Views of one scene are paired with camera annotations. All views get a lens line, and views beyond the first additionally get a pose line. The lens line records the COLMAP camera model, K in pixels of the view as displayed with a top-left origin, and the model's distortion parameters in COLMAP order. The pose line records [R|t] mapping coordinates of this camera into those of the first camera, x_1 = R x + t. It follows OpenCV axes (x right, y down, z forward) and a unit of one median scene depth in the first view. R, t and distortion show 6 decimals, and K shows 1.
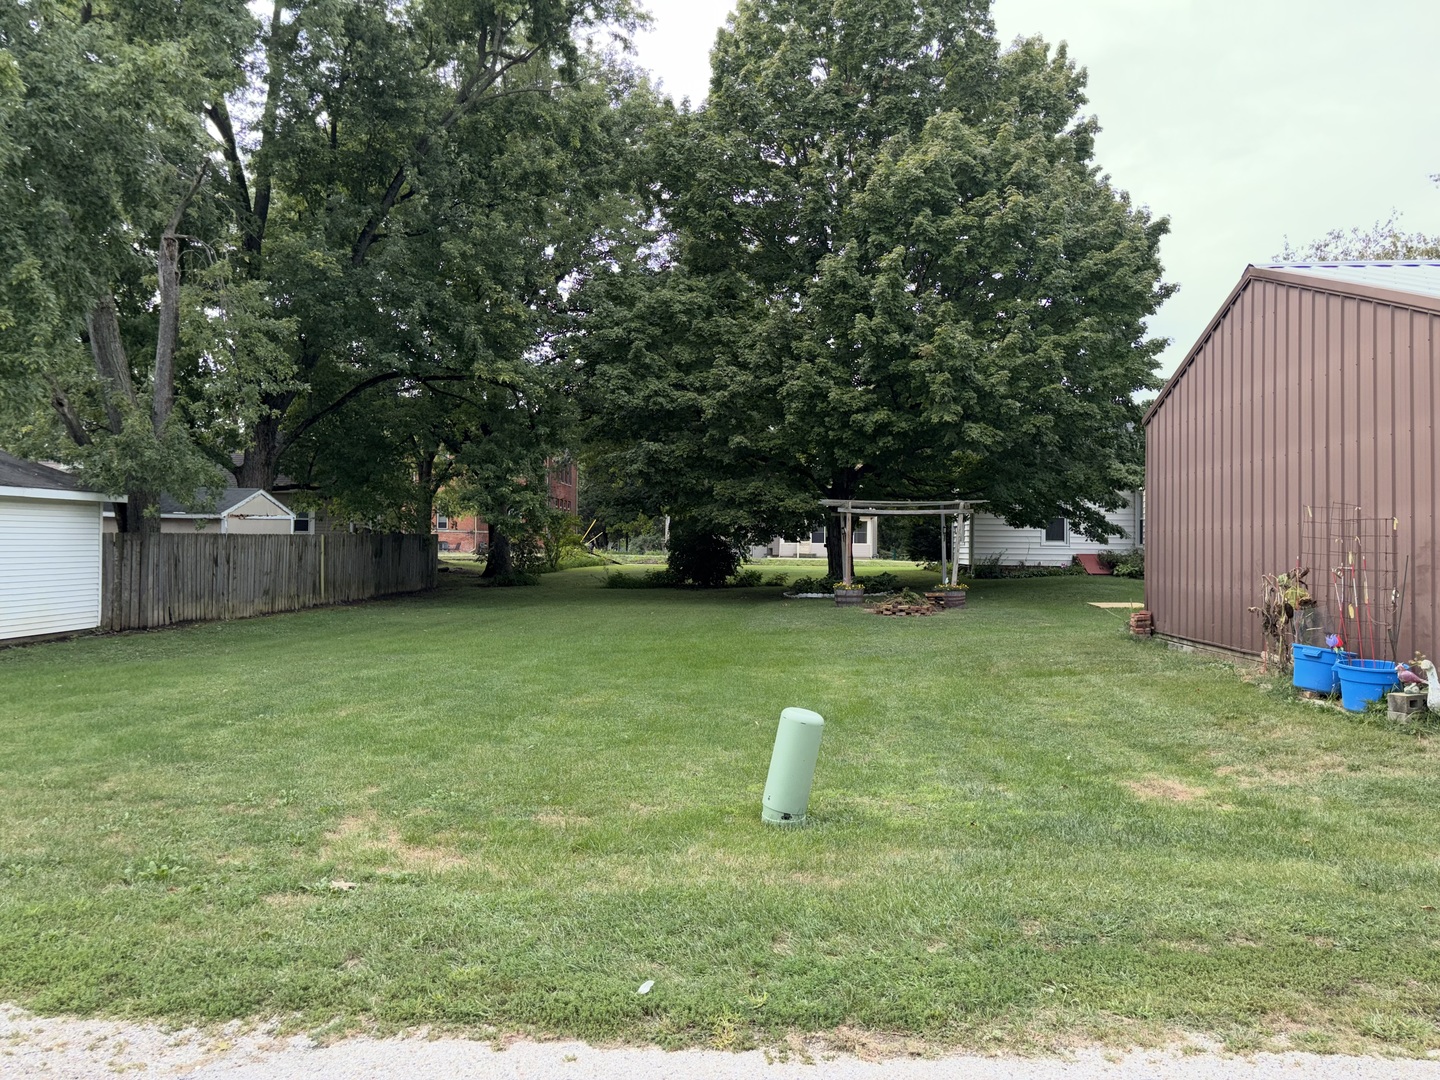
lens RADIAL K [[1076.6, 0, 720.0], [0, 1076.6, 540.0], [0, 0, 1]] dist [0.180219, -0.298508]
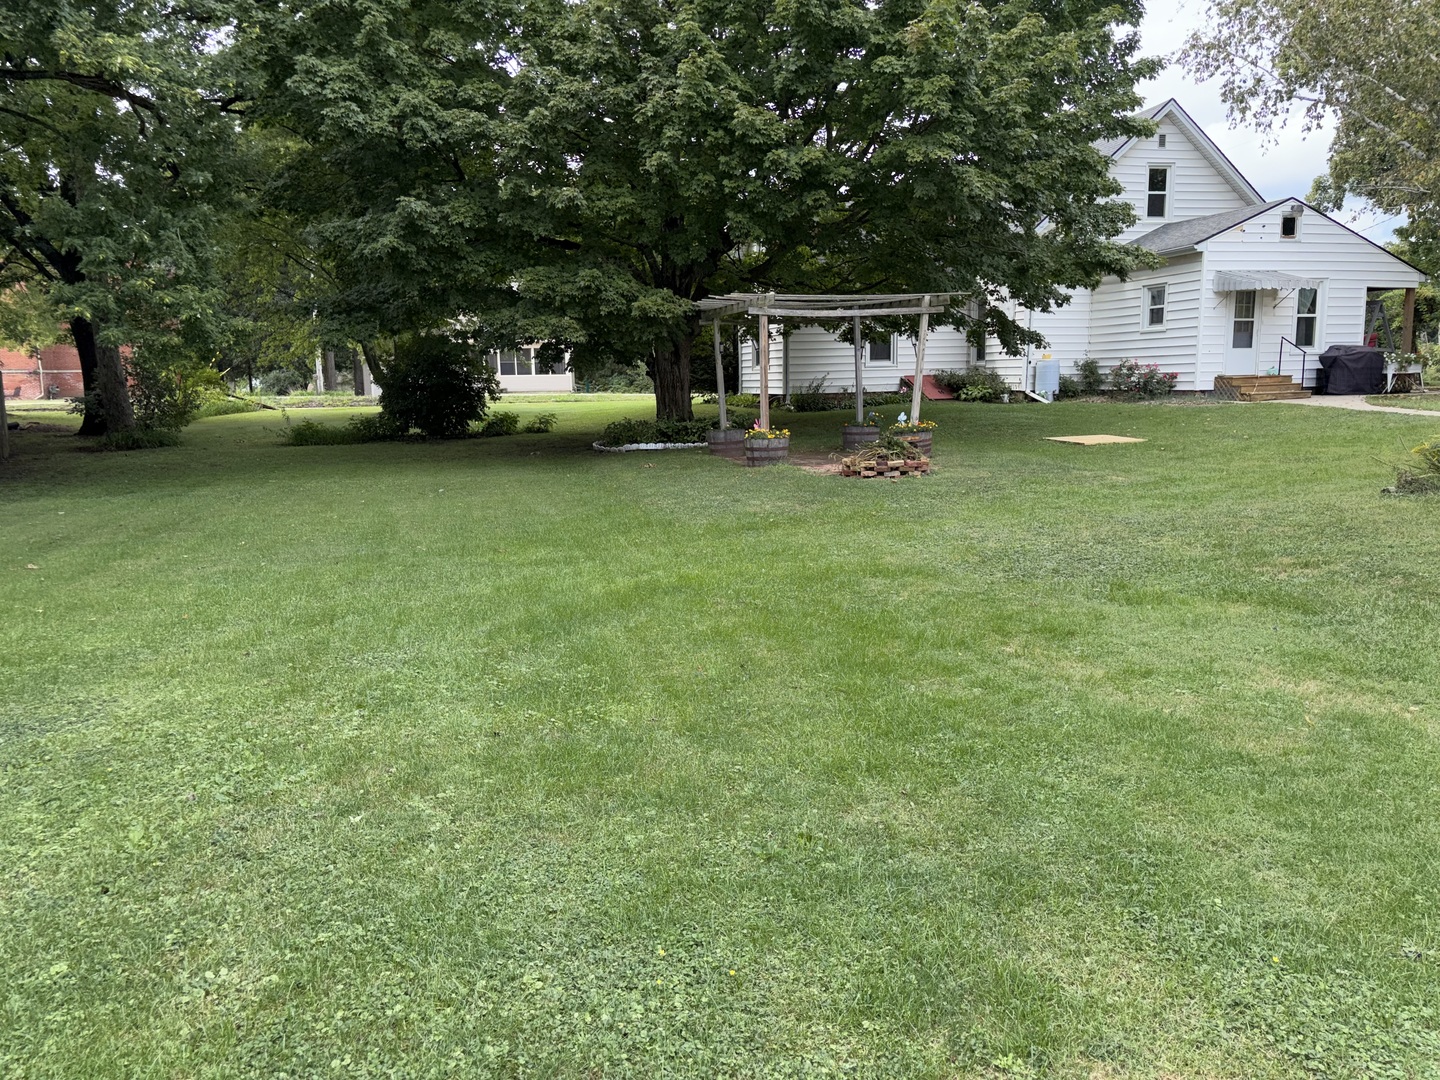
lens RADIAL K [[1103.7, 0, 712.0], [0, 1103.7, 540.6], [0, 0, 1]] dist [0.026591, 0.001985]
pose [[0.947077, -0.075343, 0.312039, -0.110232], [0.027571, 0.987566, 0.154768, 0.003798], [-0.319820, -0.137974, 0.937378, 0.358808]]
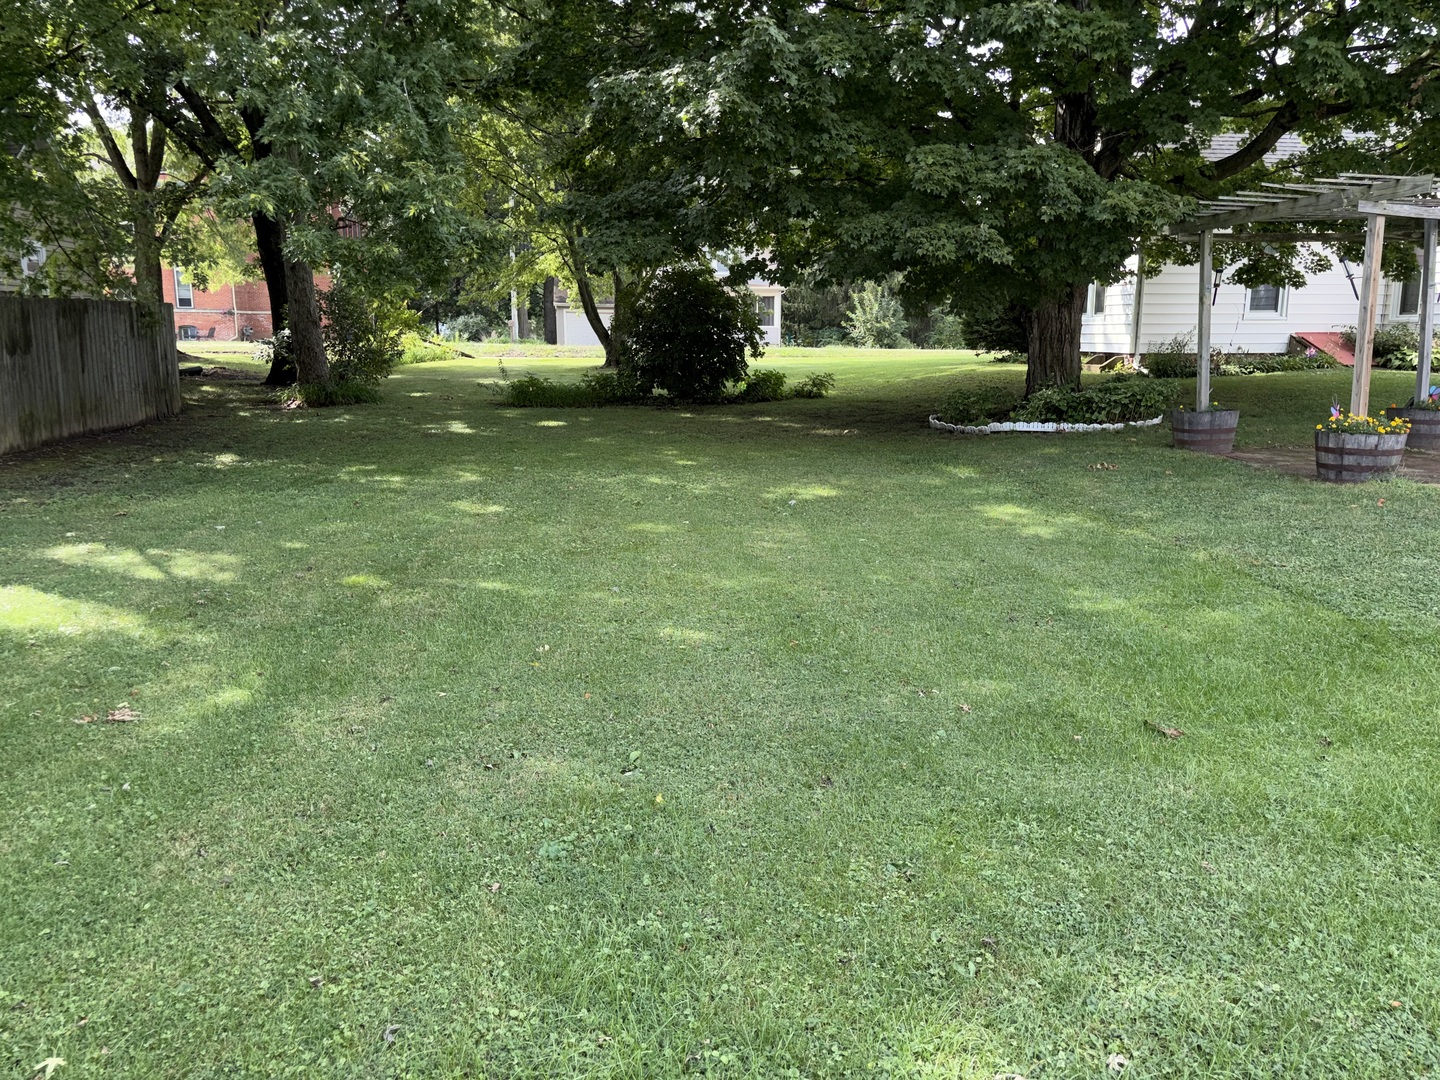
lens RADIAL K [[1102.2, 0, 716.4], [0, 1102.2, 525.7], [0, 0, 1]] dist [0.105679, -0.161832]
pose [[0.983182, -0.040151, 0.178158, -0.152103], [0.007953, 0.984021, 0.177876, 0.007418], [-0.182453, -0.173468, 0.967791, 0.613464]]
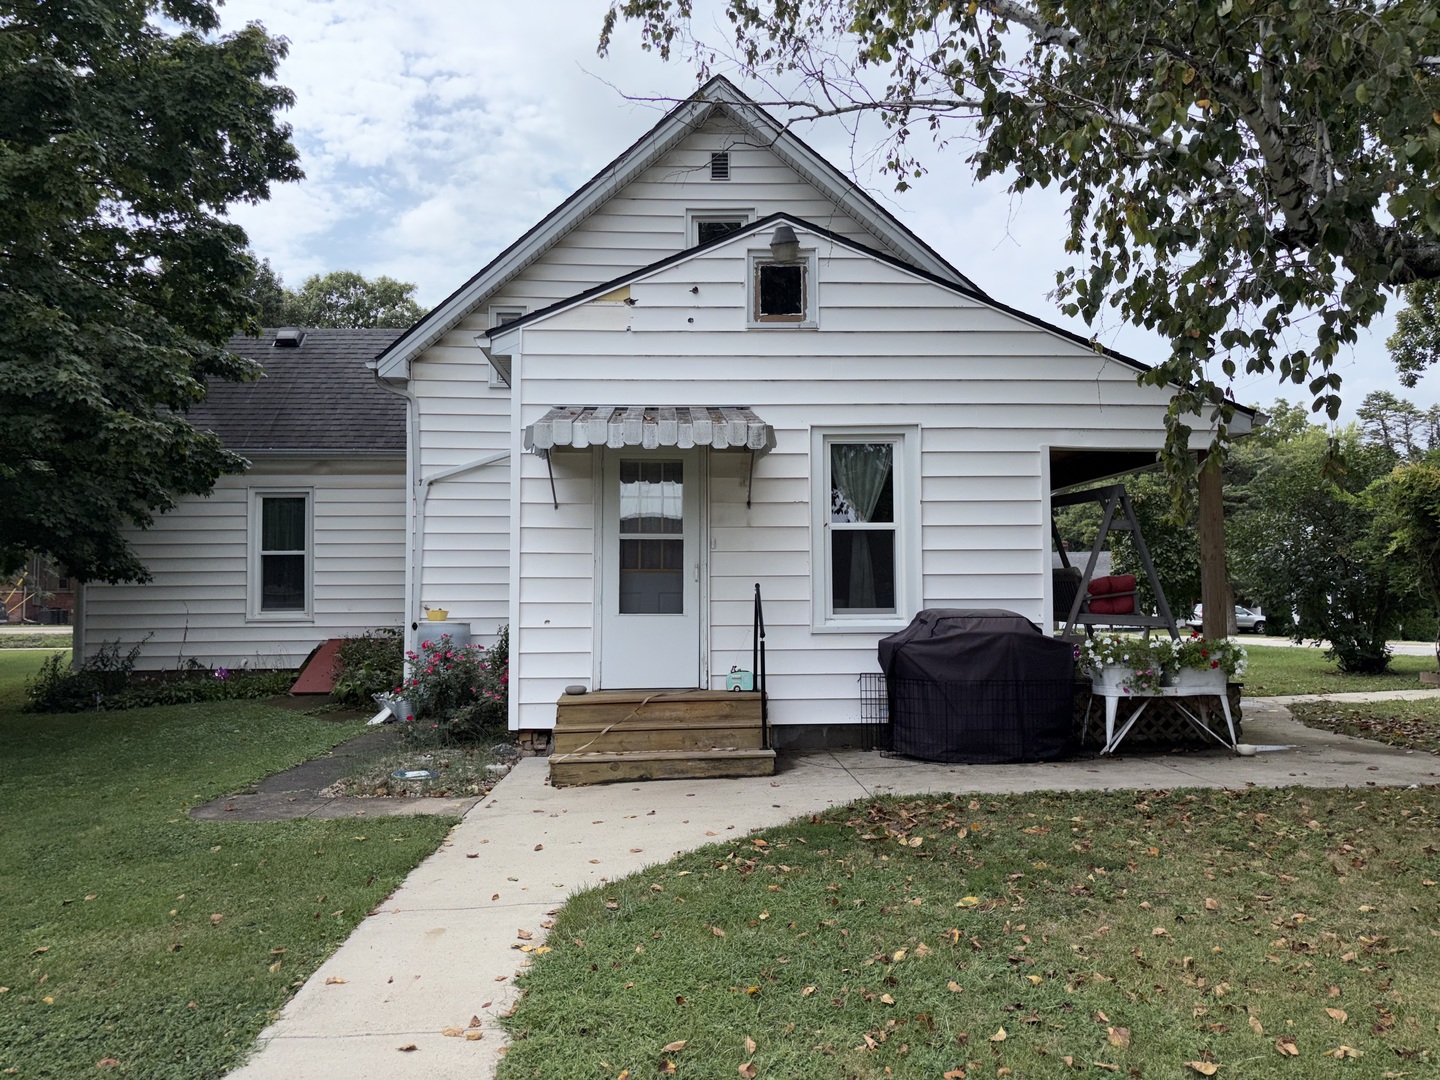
lens RADIAL K [[1093.0, 0, 720.0], [0, 1093.0, 540.0], [0, 0, 1]] dist [0.033158, 0.003126]
pose [[0.994784, -0.009715, 0.101544, 0.593228], [0.013657, 0.999177, -0.038191, -0.008060], [-0.101089, 0.039378, 0.994098, 0.776069]]
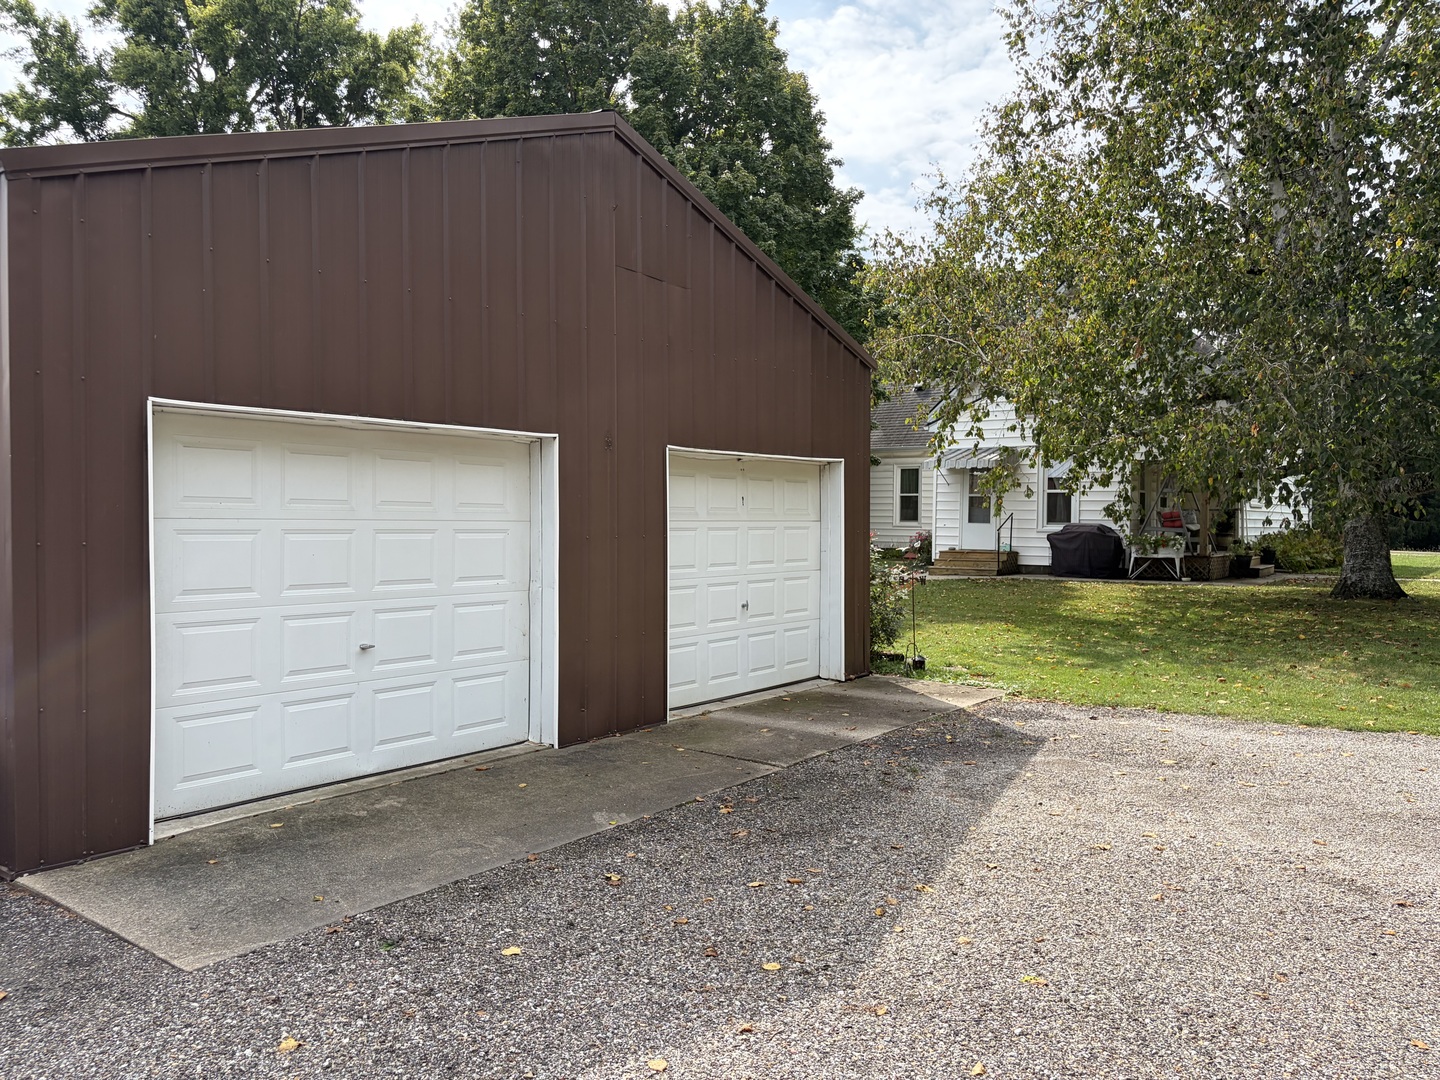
lens RADIAL K [[1093.0, 0, 720.0], [0, 1093.0, 540.0], [0, 0, 1]] dist [0.033158, 0.003126]
pose [[0.836360, 0.011800, -0.548054, 0.926454], [0.002692, 0.999668, 0.025632, -0.008492], [0.548174, -0.022914, 0.836050, 0.223794]]
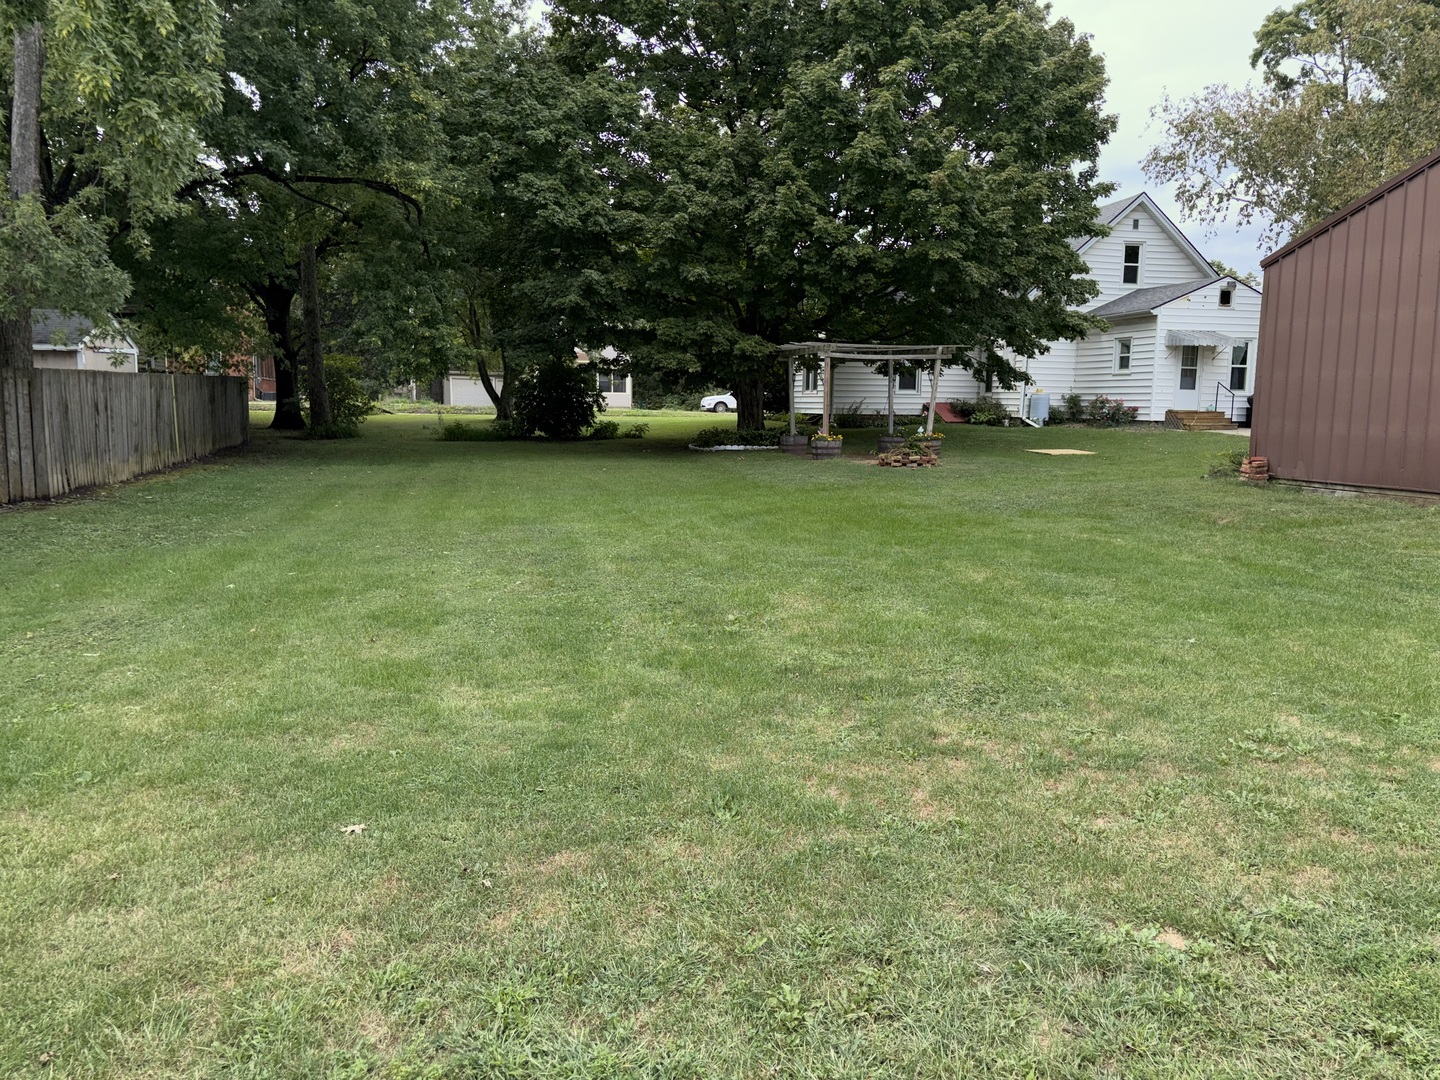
lens RADIAL K [[1093.0, 0, 720.0], [0, 1093.0, 540.0], [0, 0, 1]] dist [0.033158, 0.003126]
pose [[0.953460, -0.036294, 0.299326, -0.233517], [-0.004930, 0.990719, 0.135833, 0.003107], [-0.301478, -0.130987, 0.944433, 0.116560]]
